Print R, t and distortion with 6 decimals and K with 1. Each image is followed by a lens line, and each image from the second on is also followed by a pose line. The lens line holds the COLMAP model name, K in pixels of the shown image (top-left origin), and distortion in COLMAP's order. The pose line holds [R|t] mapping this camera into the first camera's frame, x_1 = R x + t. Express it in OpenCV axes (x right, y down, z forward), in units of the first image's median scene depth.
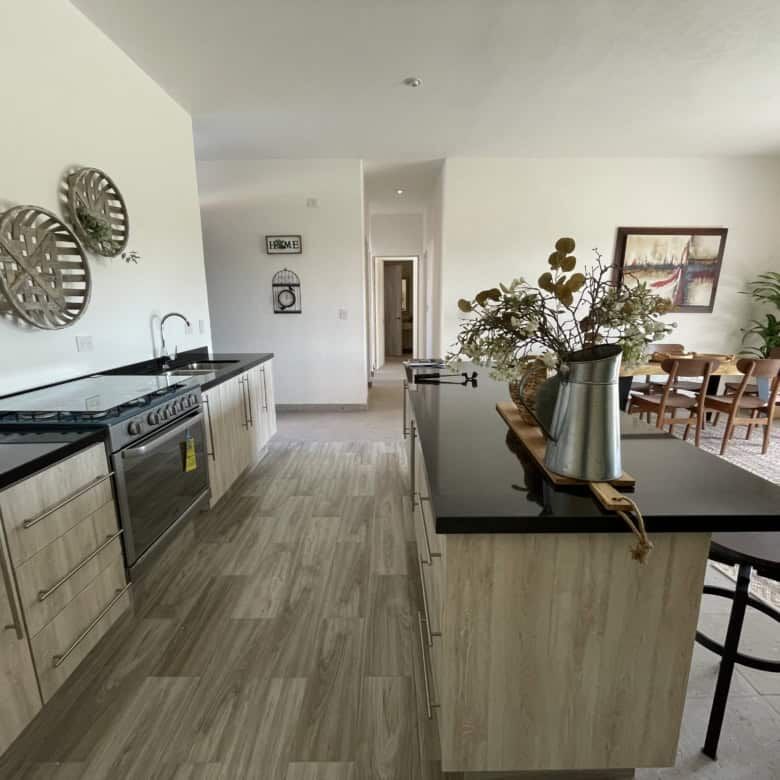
lens RADIAL K [[425.1, 0, 392.8], [0, 425.1, 390.8], [0, 0, 1]] dist [-0.004633, 0.000830]
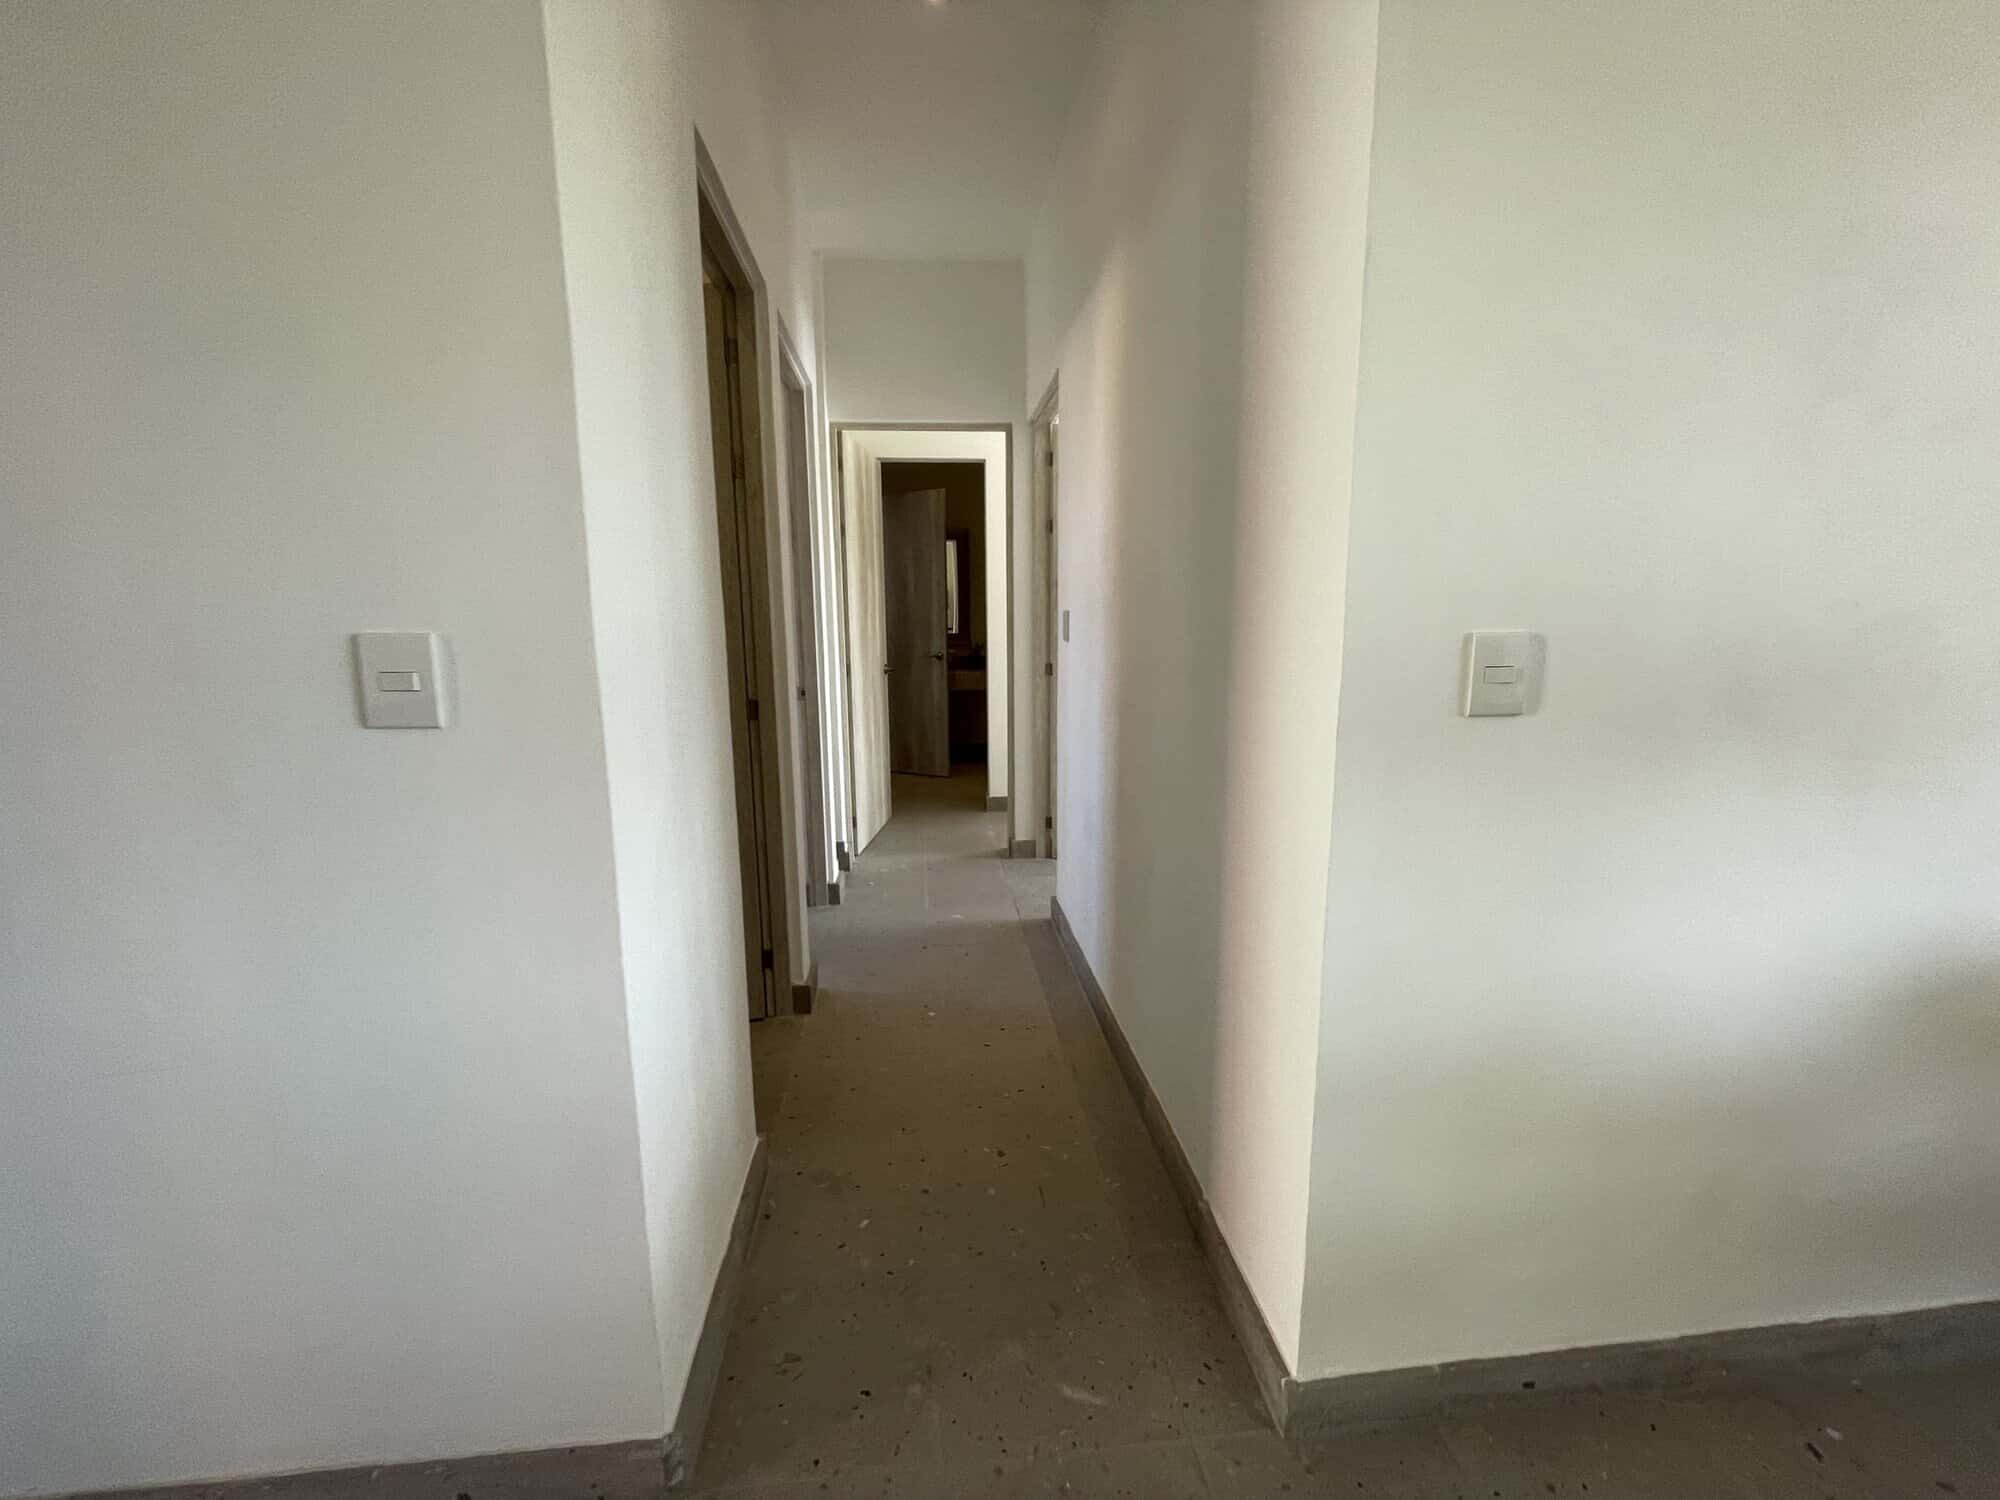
lens RADIAL K [[817.7, 0, 1000.0], [0, 817.7, 750.0], [0, 0, 1]] dist [-0.000028, -0.000003]
pose [[0.996081, -0.016180, 0.086952, 0.006198], [0.019339, 0.999179, -0.035611, -0.082230], [-0.086305, 0.037153, 0.995576, 0.418799]]
